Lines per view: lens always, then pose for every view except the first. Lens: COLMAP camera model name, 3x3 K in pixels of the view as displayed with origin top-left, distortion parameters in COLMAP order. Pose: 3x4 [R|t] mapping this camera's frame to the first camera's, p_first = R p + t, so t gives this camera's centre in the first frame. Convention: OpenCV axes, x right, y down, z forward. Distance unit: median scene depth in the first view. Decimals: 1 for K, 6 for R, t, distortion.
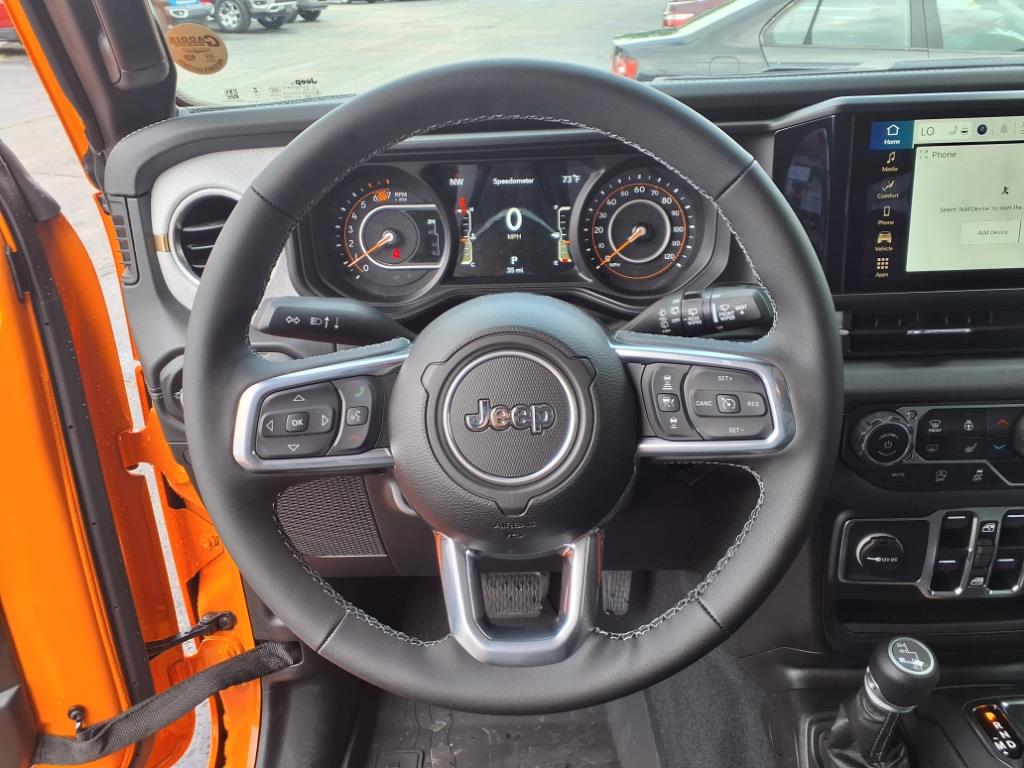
lens RADIAL K [[855.3, 0, 539.3], [0, 855.3, 422.6], [0, 0, 1]] dist [0.064623, -0.119889]
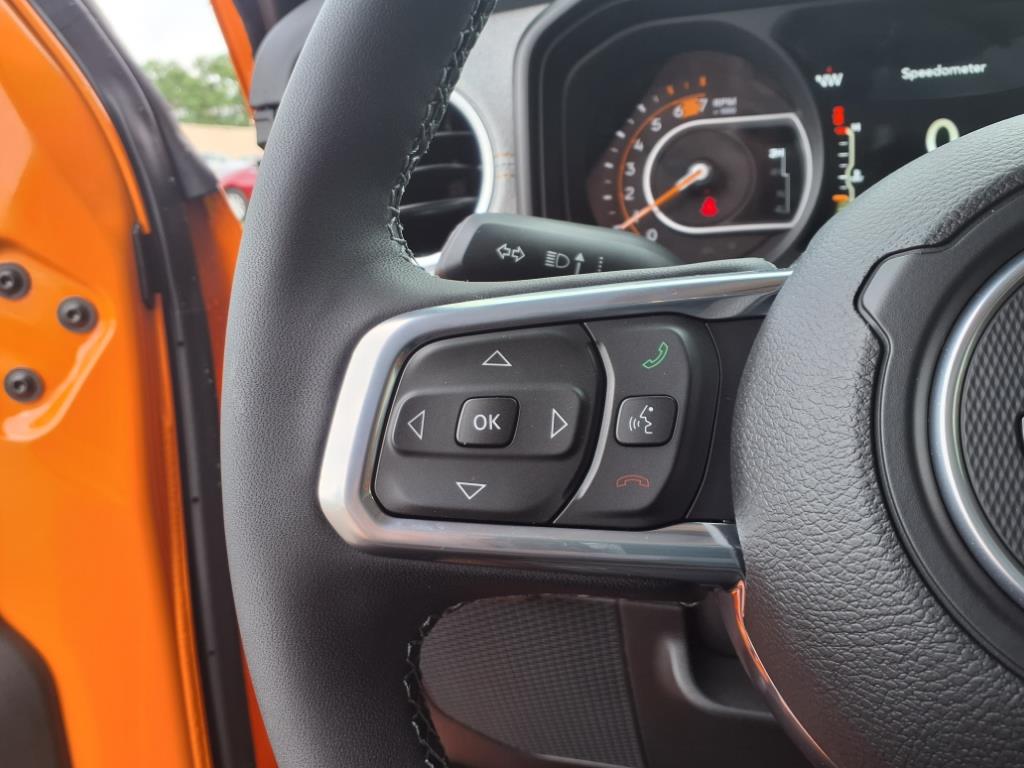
lens RADIAL K [[904.0, 0, 512.0], [0, 904.0, 384.0], [0, 0, 1]] dist [0.077438, -0.145795]
pose [[0.952160, 0.025672, -0.304519, -0.113350], [-0.089439, 0.976244, -0.197353, 0.042506], [0.292219, 0.215147, 0.931837, 0.472347]]
